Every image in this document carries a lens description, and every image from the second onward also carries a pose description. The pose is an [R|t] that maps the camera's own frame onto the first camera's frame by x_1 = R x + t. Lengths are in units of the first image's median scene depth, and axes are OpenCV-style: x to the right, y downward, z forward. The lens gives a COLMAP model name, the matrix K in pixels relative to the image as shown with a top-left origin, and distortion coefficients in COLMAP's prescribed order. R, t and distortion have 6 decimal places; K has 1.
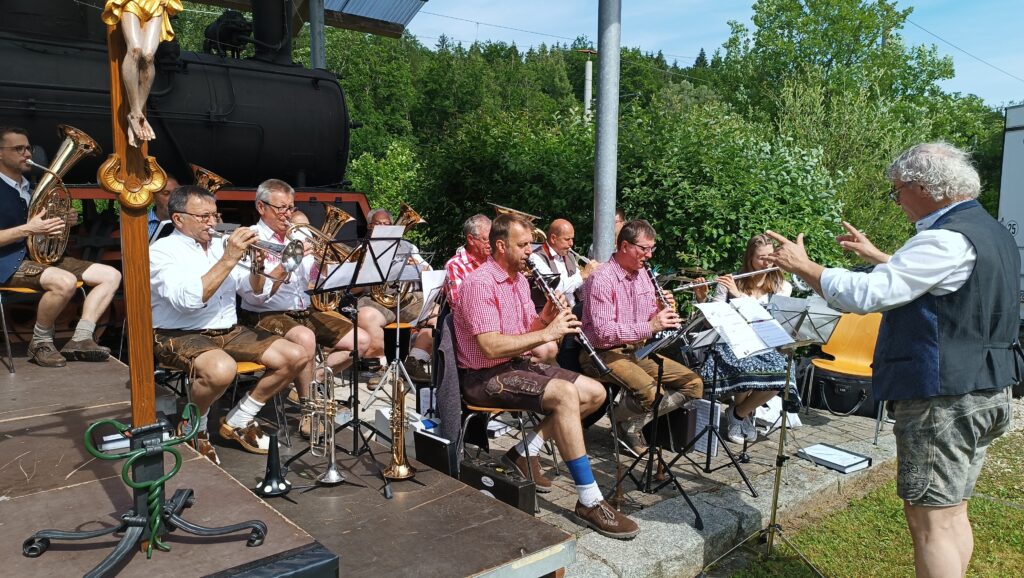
lens RADIAL K [[734.1, 0, 512.4], [0, 734.1, 292.1], [0, 0, 1]] dist [0.006361, -0.000737]
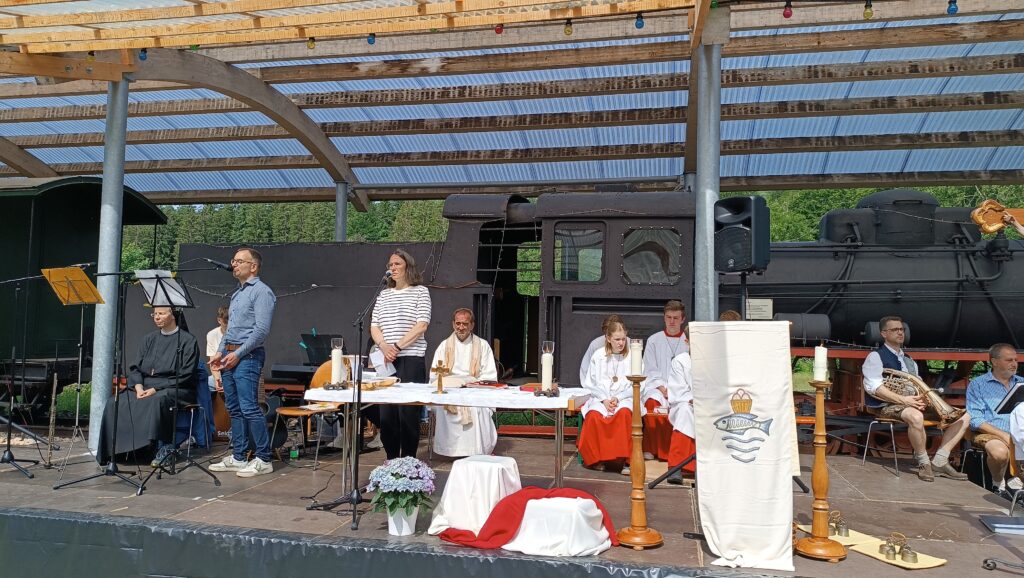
lens RADIAL K [[722.4, 0, 512.0], [0, 722.4, 289.0], [0, 0, 1]] dist [0.093958, -0.124586]
pose [[0.594894, -0.039110, -0.802852, 0.093110], [-0.111492, 0.985146, -0.130603, 0.017874], [0.796034, 0.167207, 0.581697, -0.685305]]
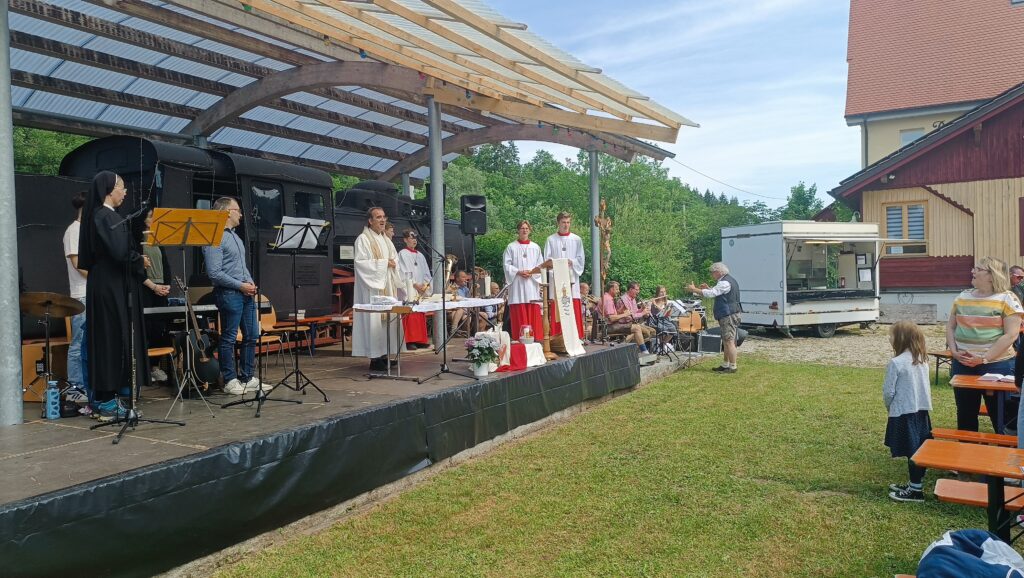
lens RADIAL K [[729.7, 0, 512.0], [0, 729.7, 289.0], [0, 0, 1]] dist [0.077045, -0.125319]
pose [[0.945070, -0.031052, 0.325388, -1.638076], [0.063220, 0.994045, -0.088755, 0.221761], [-0.320695, 0.104450, 0.941406, -2.204464]]
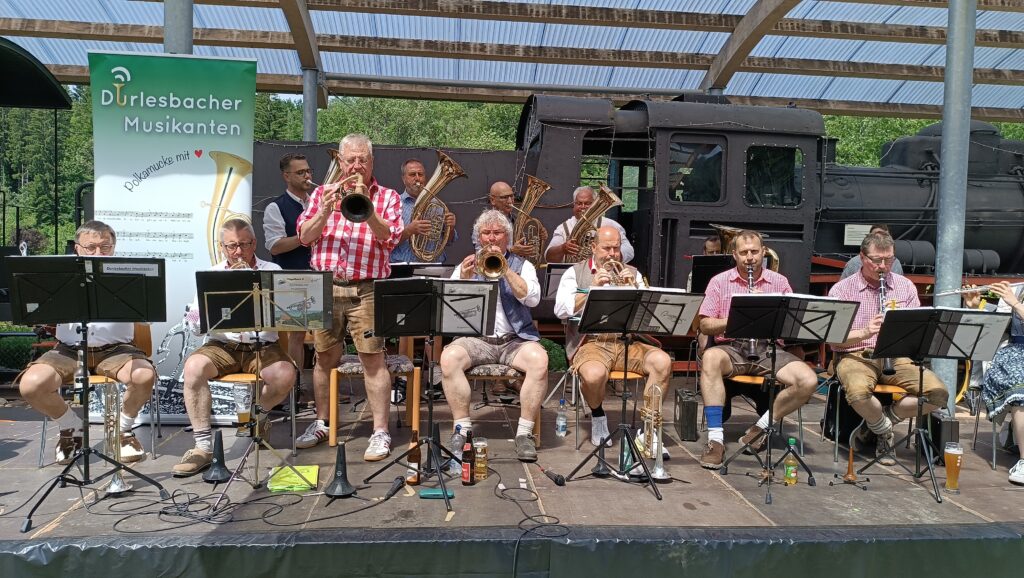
lens RADIAL K [[734.1, 0, 512.4], [0, 734.1, 292.1], [0, 0, 1]] dist [0.006361, -0.000737]
pose [[0.811690, 0.045748, -0.582295, -0.804847], [-0.088440, 0.995060, -0.045104, 0.064303], [0.577355, 0.088108, 0.811726, -1.154171]]
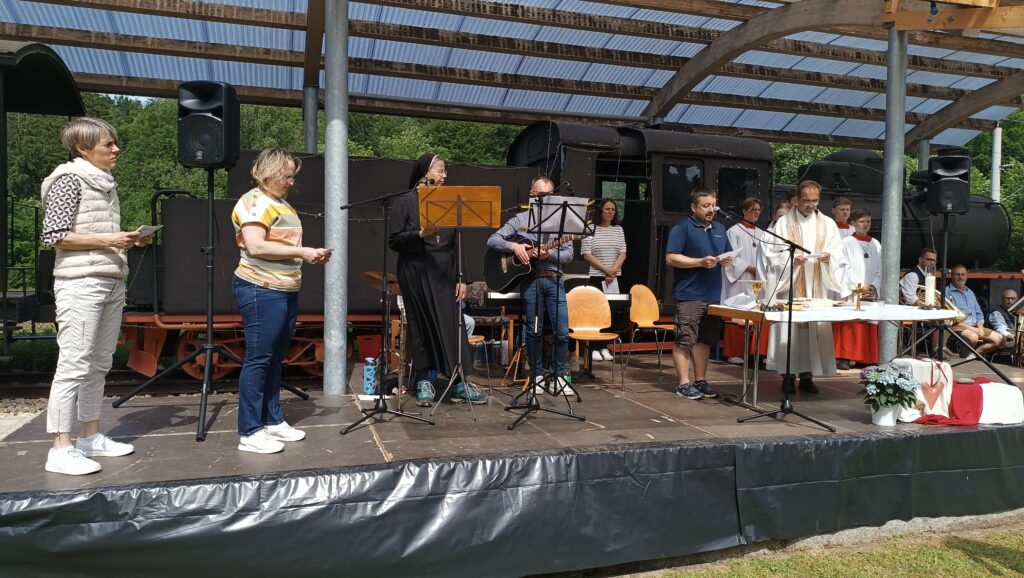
lens RADIAL K [[729.7, 0, 512.0], [0, 729.7, 289.0], [0, 0, 1]] dist [0.077045, -0.125319]
pose [[0.916552, 0.025014, -0.399132, -1.113225], [-0.059599, 0.995440, -0.074477, 0.163288], [0.395449, 0.092050, 0.913864, -1.742098]]
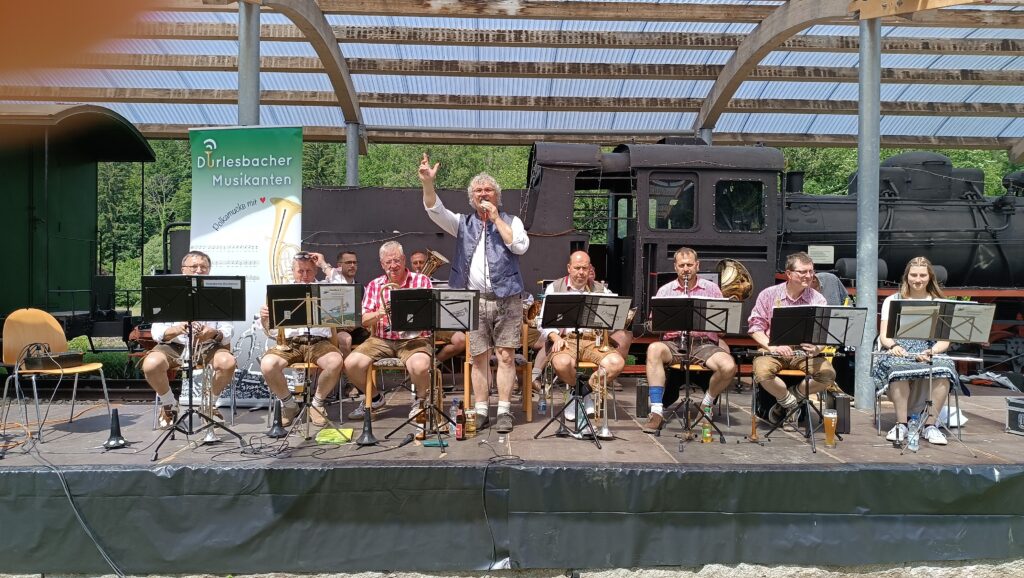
lens RADIAL K [[727.1, 0, 513.1], [0, 727.1, 291.8], [0, 0, 1]] dist [0.060031, -0.078711]
pose [[0.775151, 0.010867, -0.631682, -0.477140], [-0.079033, 0.993666, -0.079890, 0.116313], [0.626813, 0.111851, 0.771100, -1.380615]]
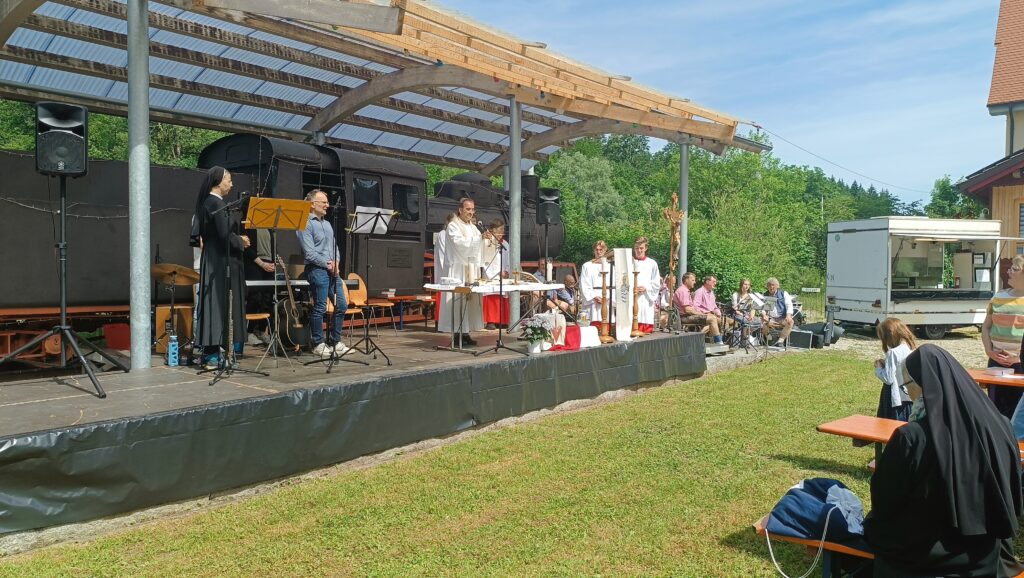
lens RADIAL K [[733.1, 0, 514.6], [0, 733.1, 288.2], [0, 0, 1]] dist [0.064644, -0.091114]
pose [[0.987057, -0.001475, 0.160364, -1.474162], [0.014895, 0.996479, -0.082513, 0.266744], [-0.159678, 0.083834, 0.983603, -2.483749]]
